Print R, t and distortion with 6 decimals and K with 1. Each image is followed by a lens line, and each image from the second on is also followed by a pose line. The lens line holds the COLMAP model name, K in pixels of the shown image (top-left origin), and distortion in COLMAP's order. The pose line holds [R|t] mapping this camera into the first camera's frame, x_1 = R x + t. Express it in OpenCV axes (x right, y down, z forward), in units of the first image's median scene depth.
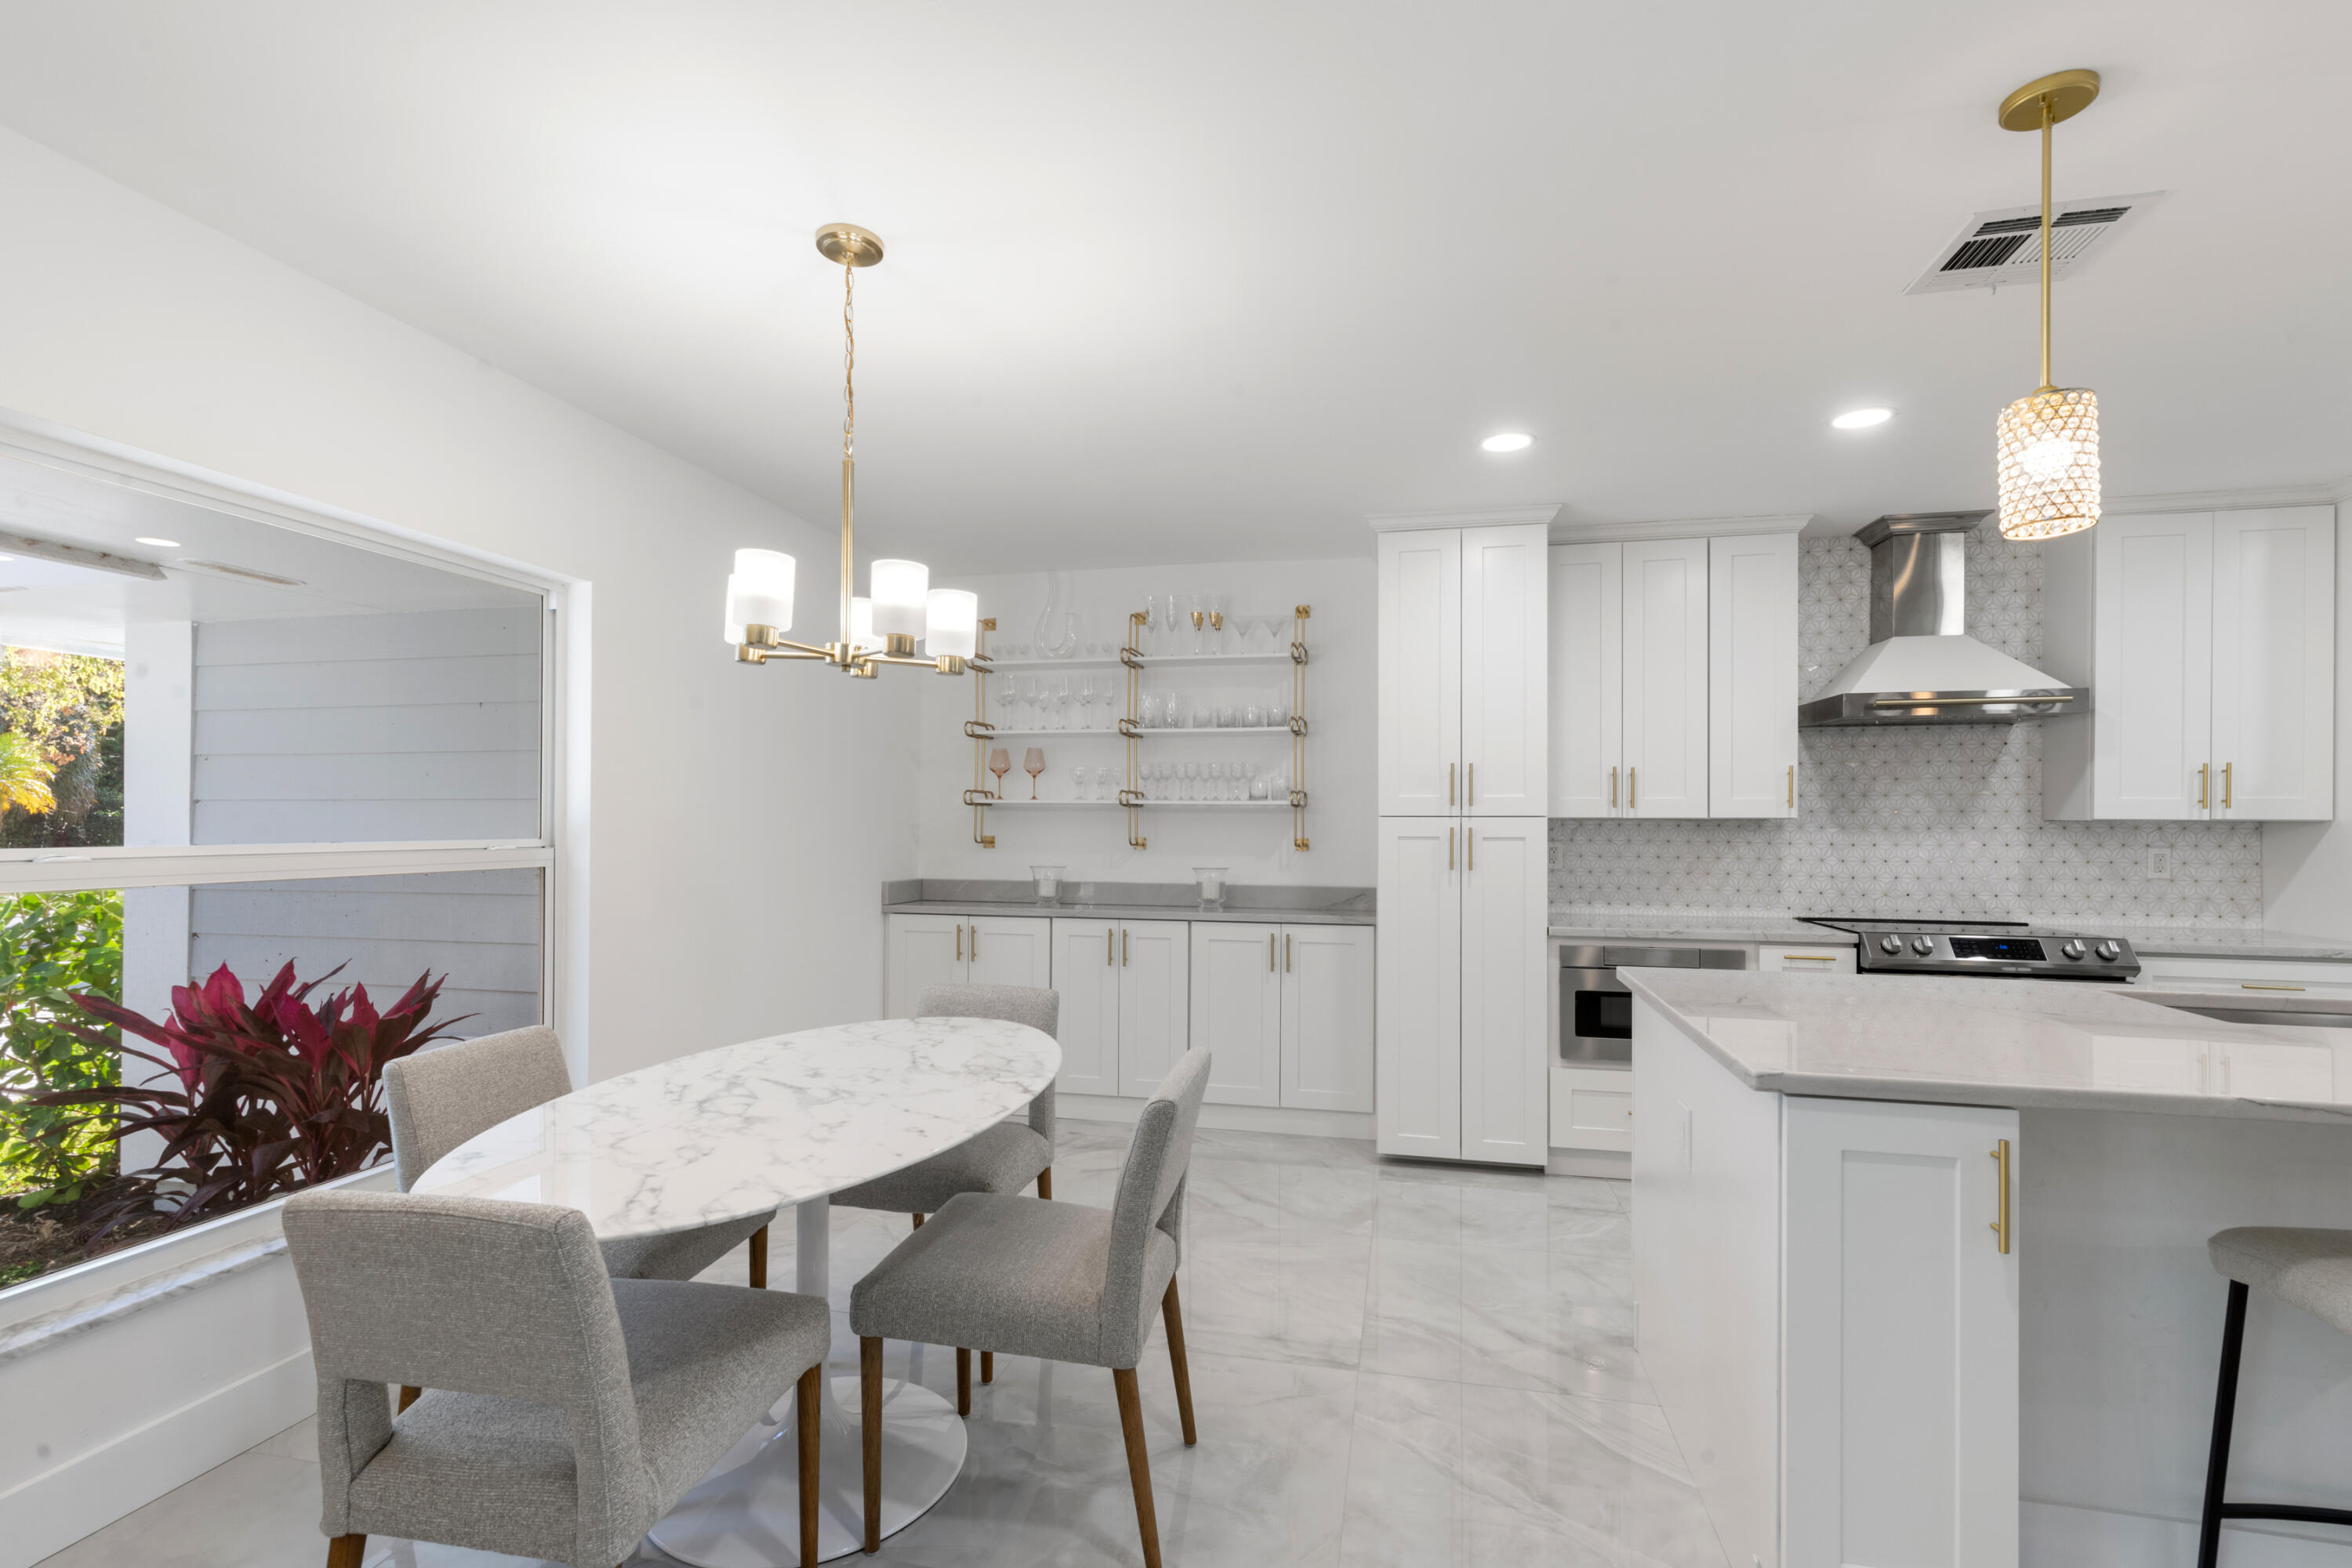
lens RADIAL K [[1019.5, 0, 1176.3], [0, 1019.5, 819.9], [0, 0, 1]] dist [0.003258, -0.000472]
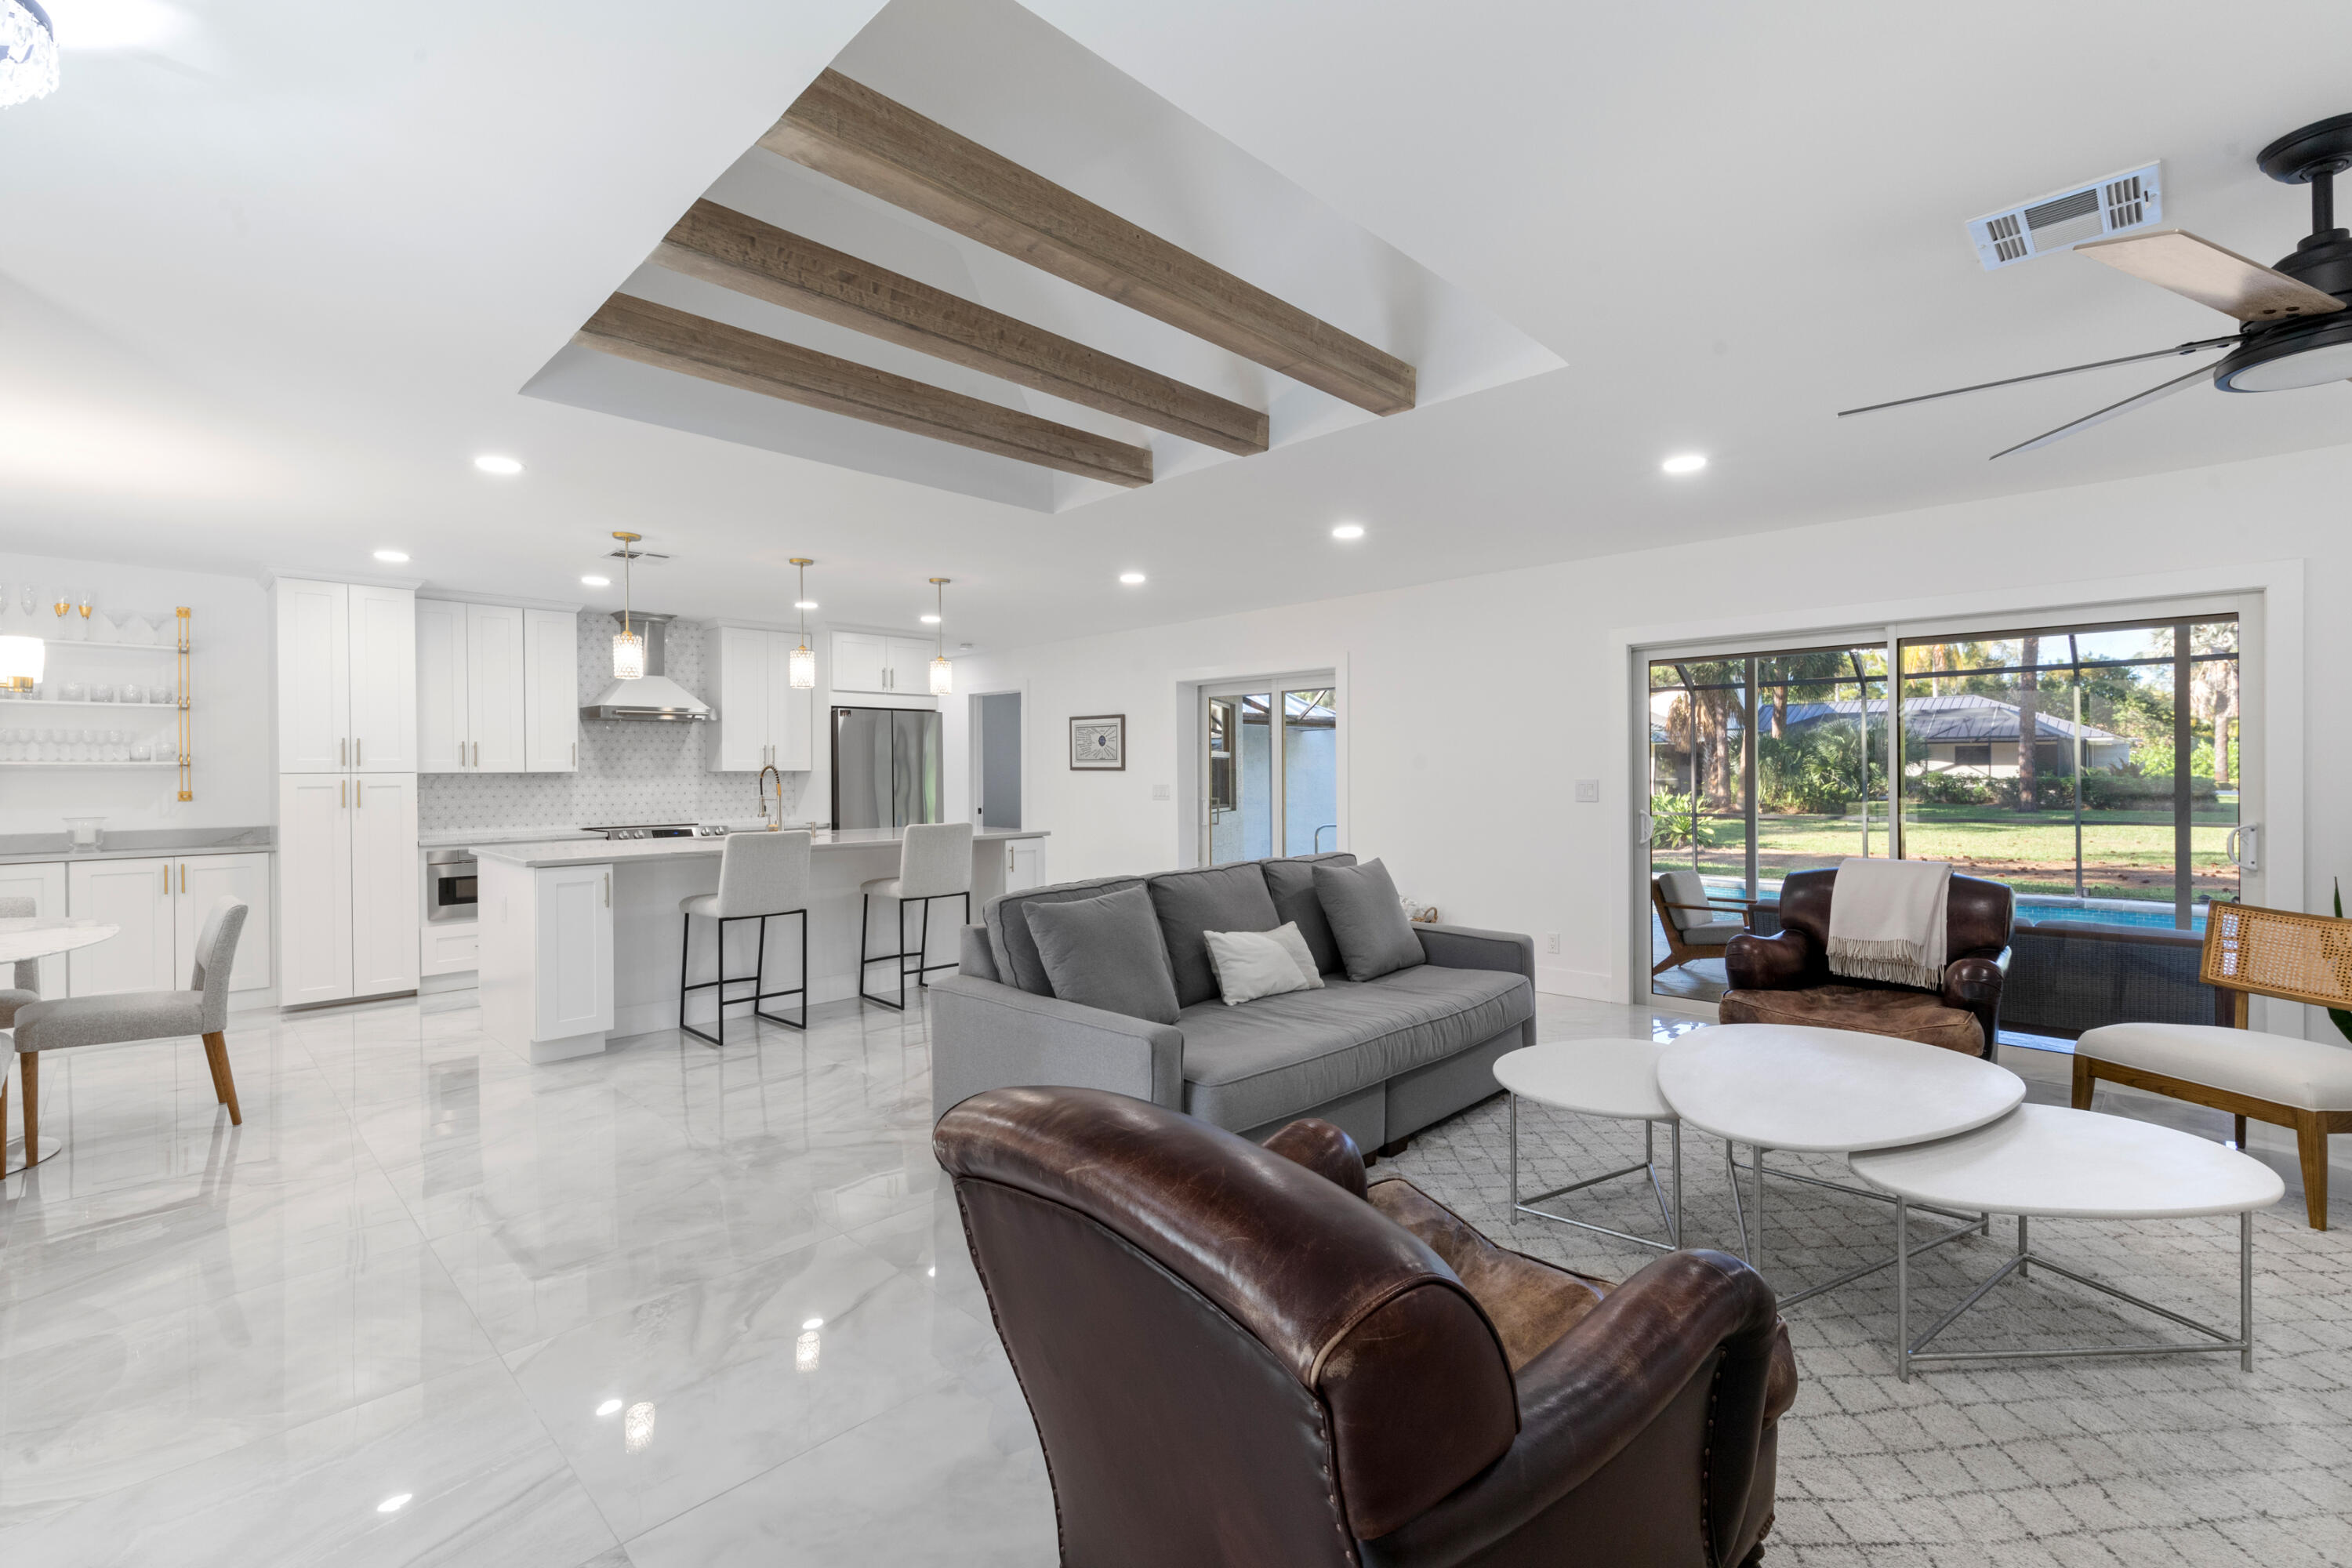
lens RADIAL K [[1019.5, 0, 1185.6], [0, 1019.5, 771.7], [0, 0, 1]] dist [0.003258, -0.000472]
pose [[0.516131, -0.009908, 0.856452, -0.382002], [0.007933, 0.999946, 0.006787, -0.005750], [-0.856473, 0.003291, 0.516182, -0.852242]]
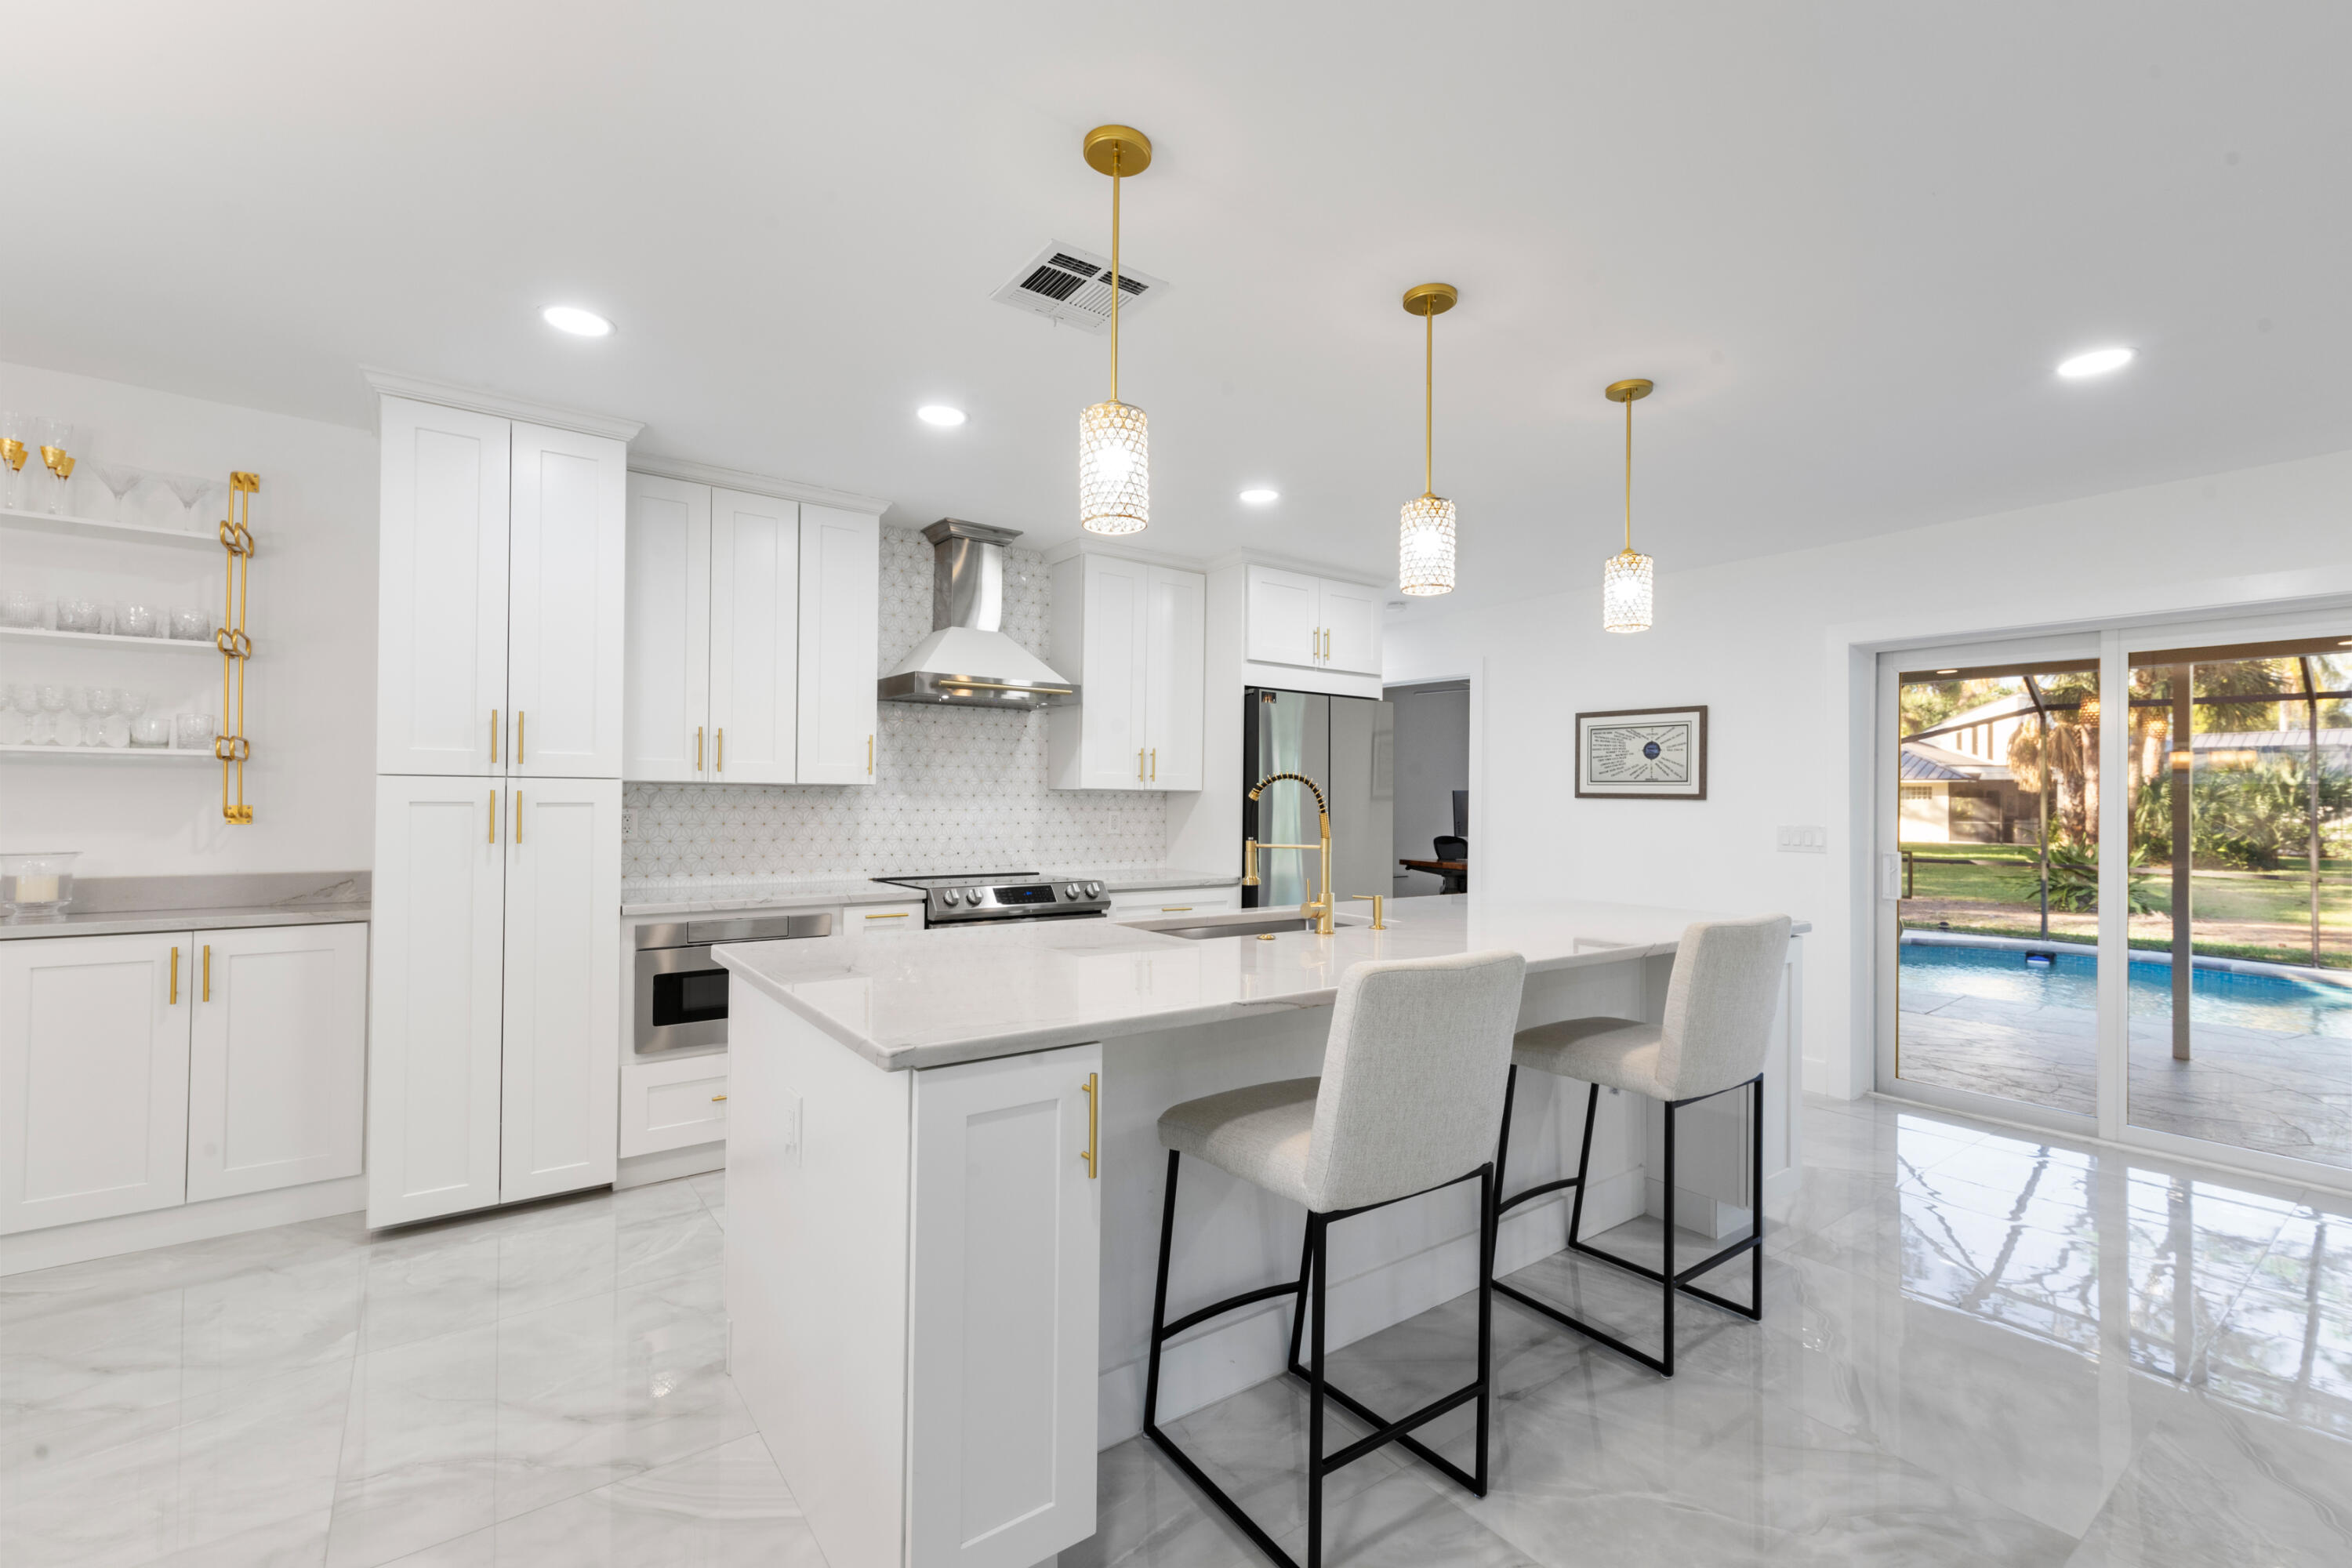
lens RADIAL K [[1019.5, 0, 1197.5], [0, 1019.5, 787.0], [0, 0, 1]] dist [0.003258, -0.000472]
pose [[0.644568, 0.011685, 0.764457, 0.014154], [-0.009949, 0.999927, -0.006896, 0.004556], [-0.764482, -0.003160, 0.644637, 0.060018]]
